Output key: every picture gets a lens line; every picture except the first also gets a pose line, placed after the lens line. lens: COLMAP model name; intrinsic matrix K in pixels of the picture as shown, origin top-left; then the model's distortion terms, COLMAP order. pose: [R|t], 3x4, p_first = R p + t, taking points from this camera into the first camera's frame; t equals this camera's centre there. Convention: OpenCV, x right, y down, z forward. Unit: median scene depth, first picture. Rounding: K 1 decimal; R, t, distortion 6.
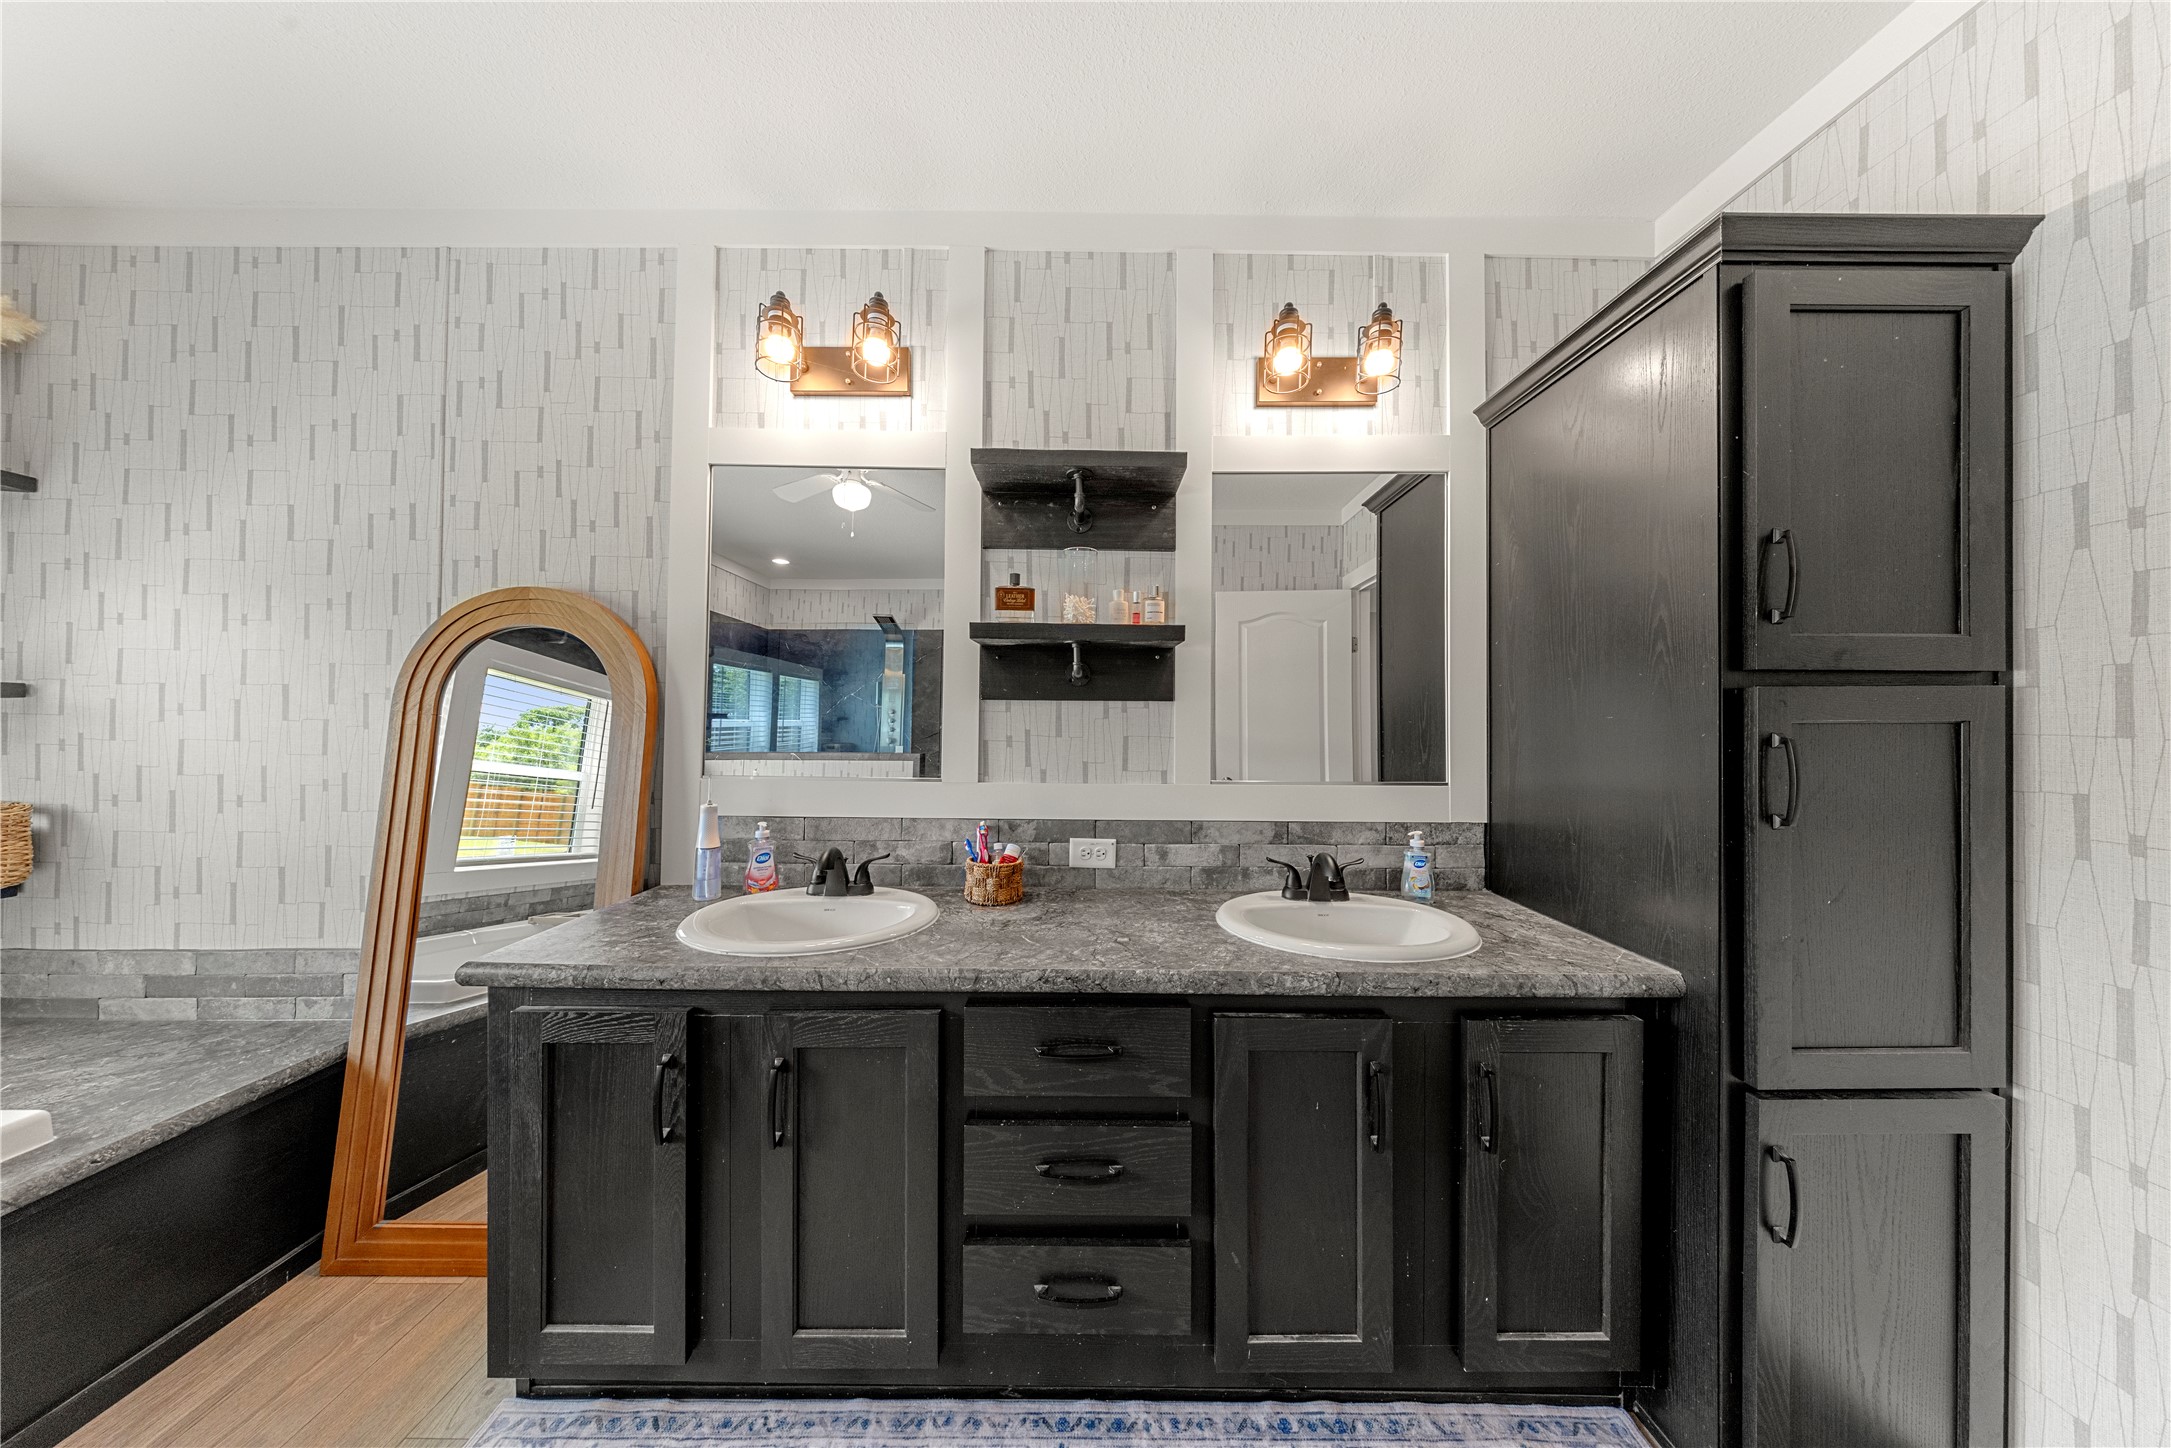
lens RADIAL K [[629.2, 0, 1077.2], [0, 629.2, 716.6], [0, 0, 1]] dist [0.000740, -0.000601]
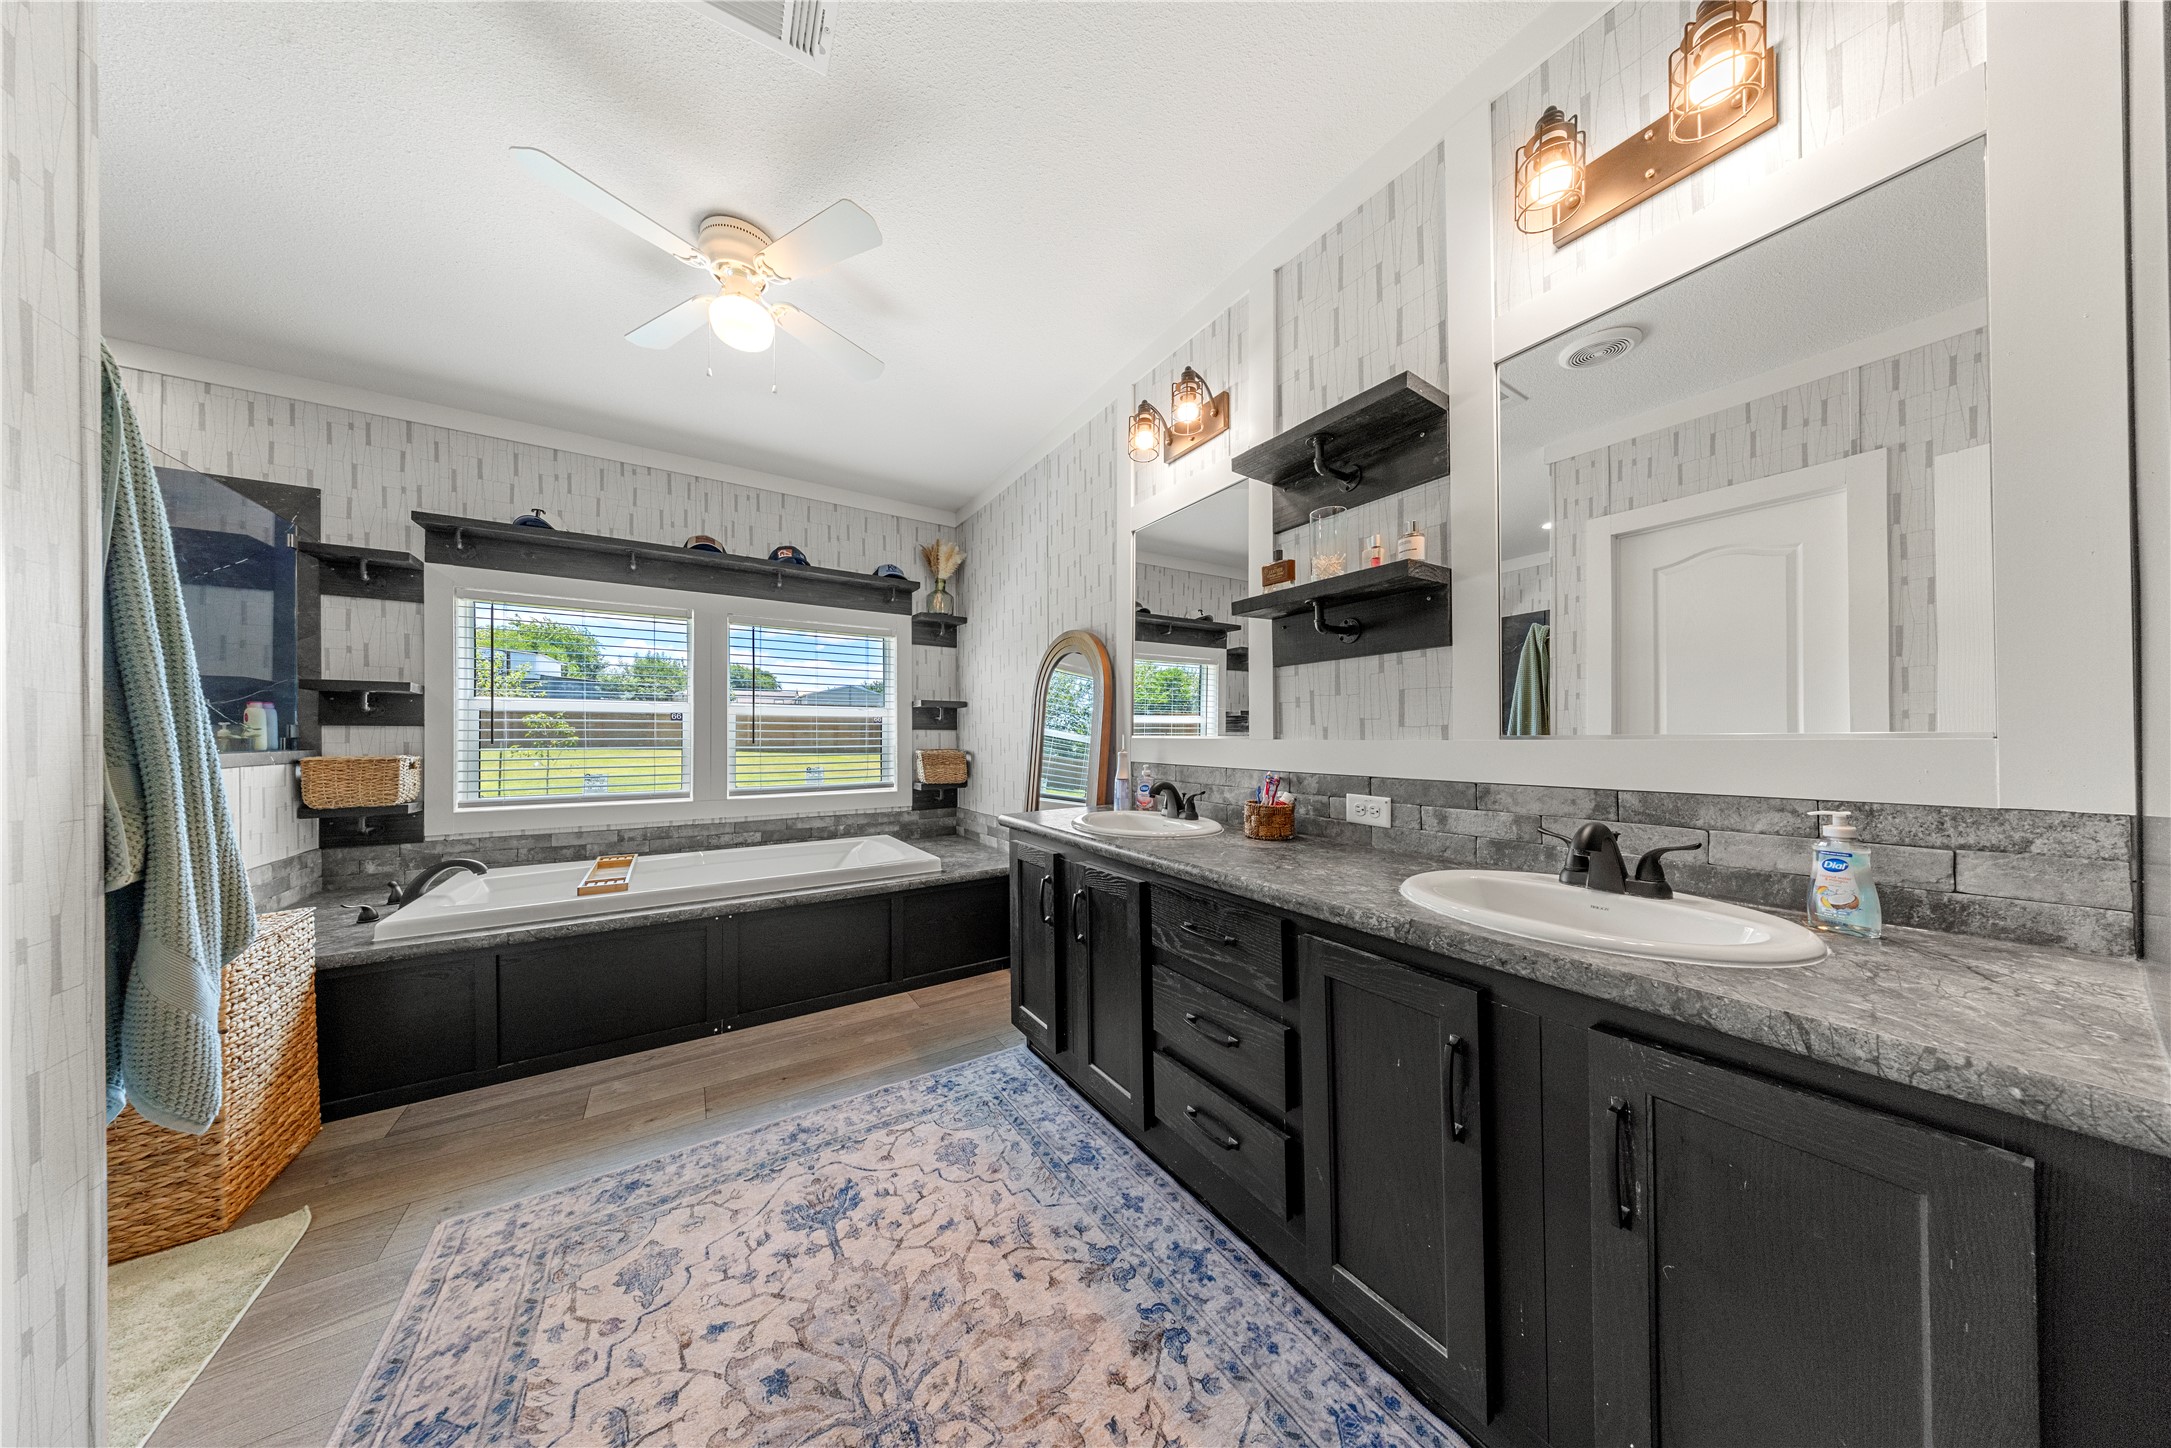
lens RADIAL K [[629.2, 0, 1068.4], [0, 629.2, 736.5], [0, 0, 1]] dist [0.000740, -0.000601]
pose [[0.513522, -0.011133, -0.858004, 0.635402], [0.013858, 0.999893, -0.004680, 0.099925], [0.857965, -0.009487, 0.513621, 0.087768]]
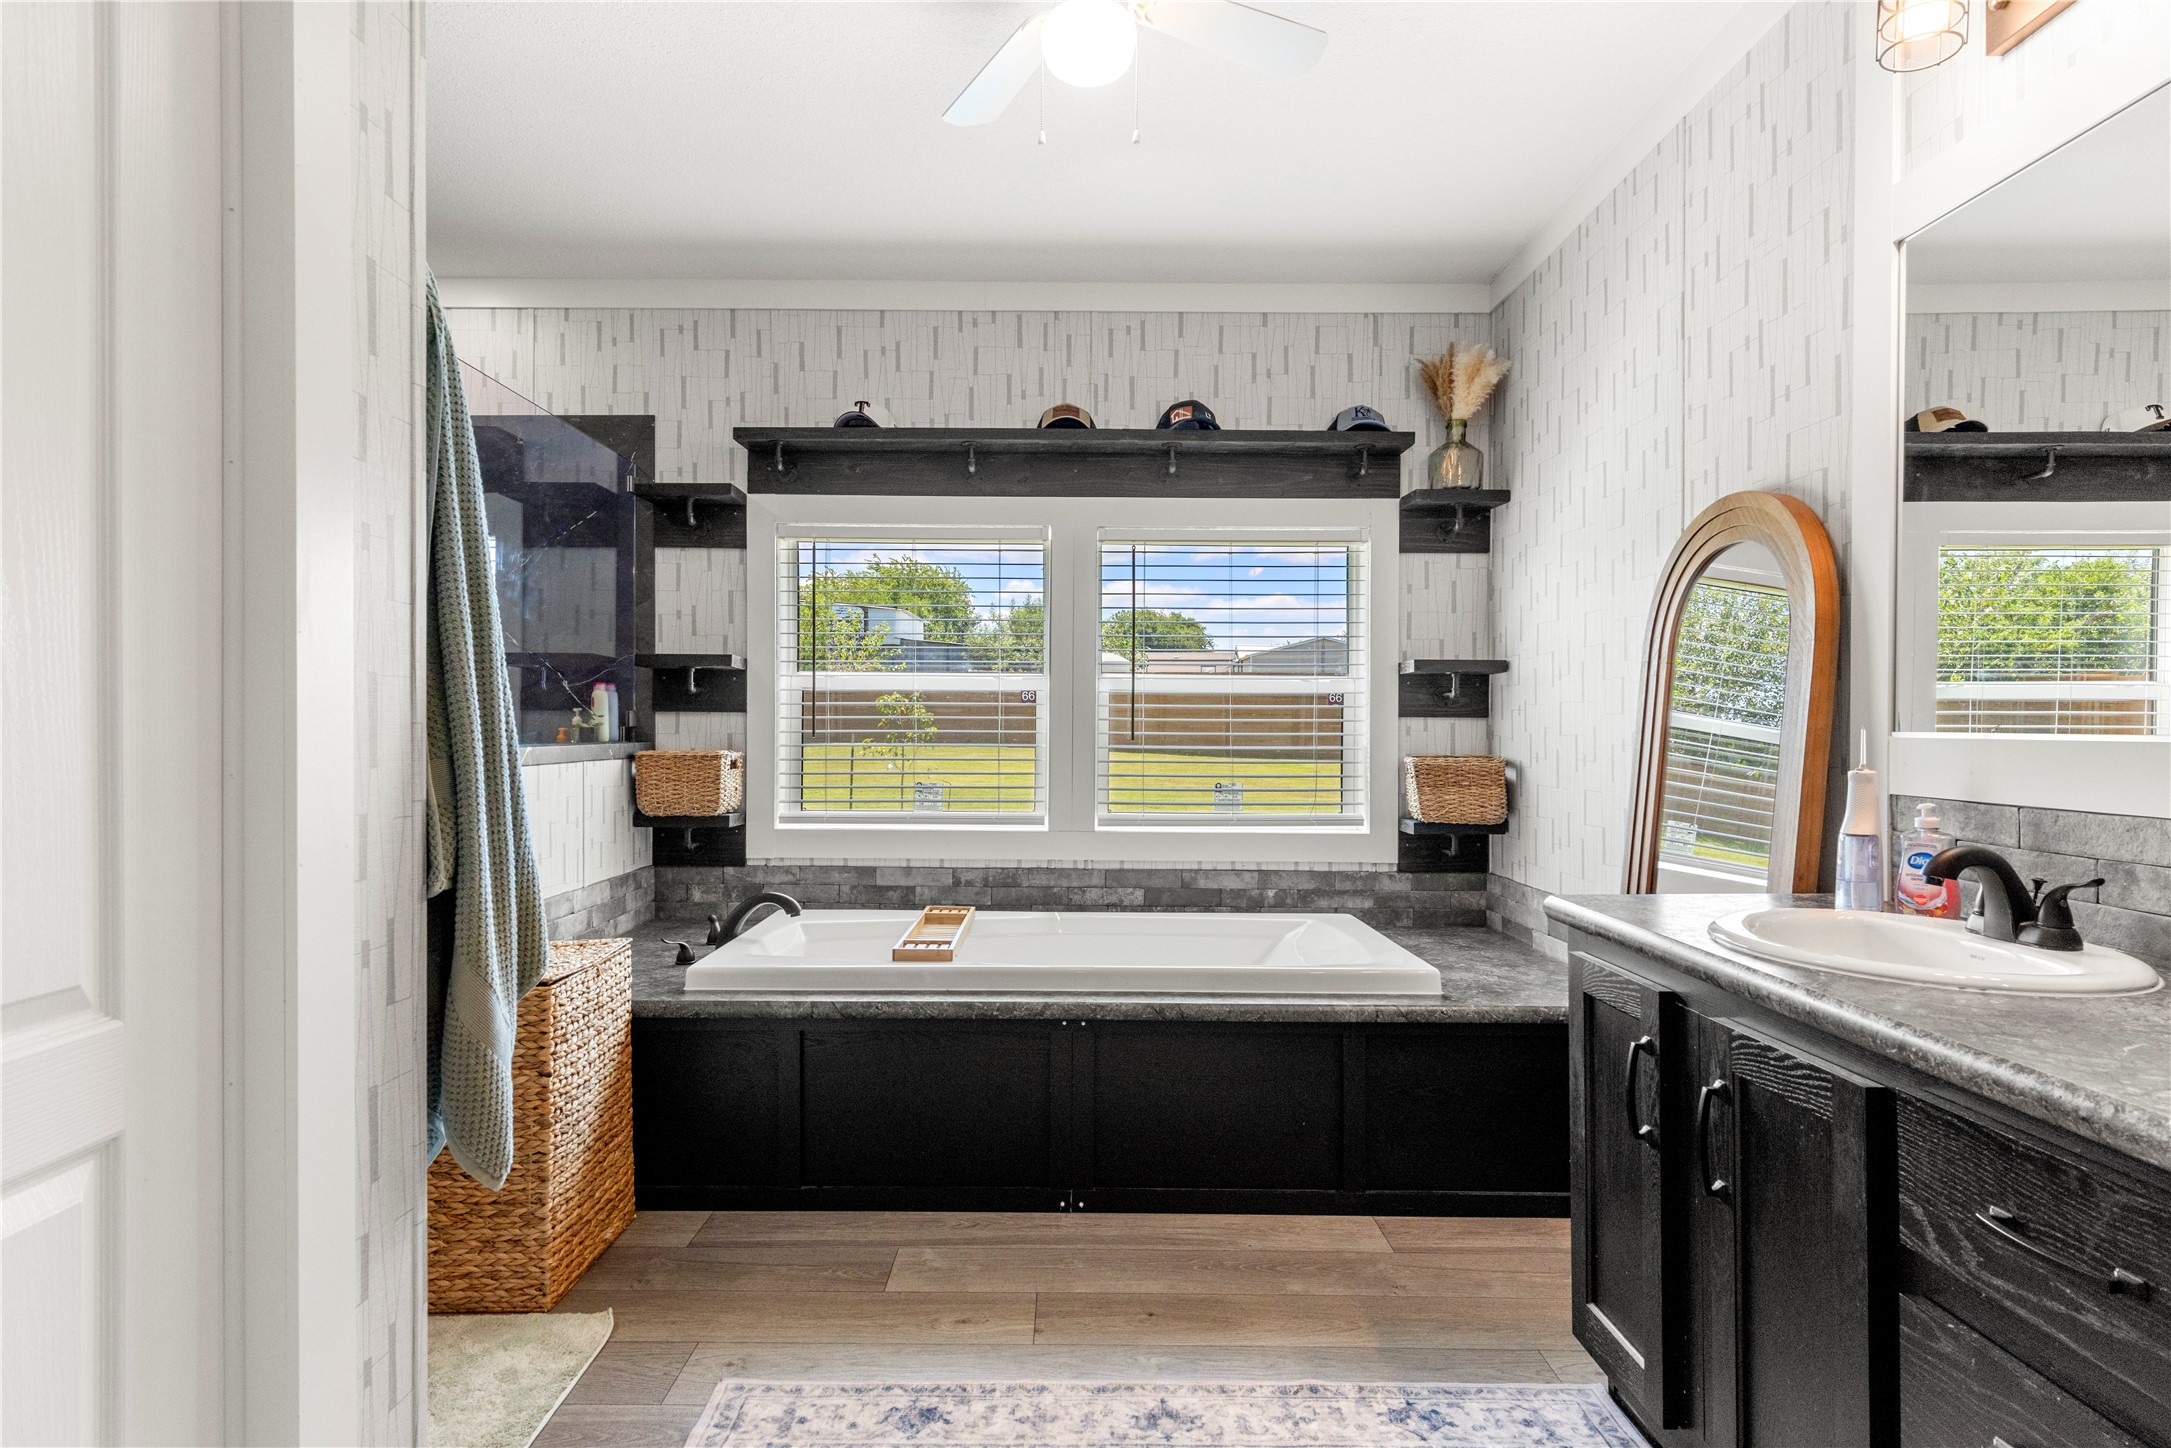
lens RADIAL K [[1167.7, 0, 1038.3], [0, 1167.7, 734.1], [0, 0, 1]] dist [0.007128, -0.006550]
pose [[-0.041227, -0.005732, -0.999133, 0.627264], [0.003168, 0.999978, -0.005867, 0.099753], [0.999145, -0.003407, -0.041208, 0.181689]]
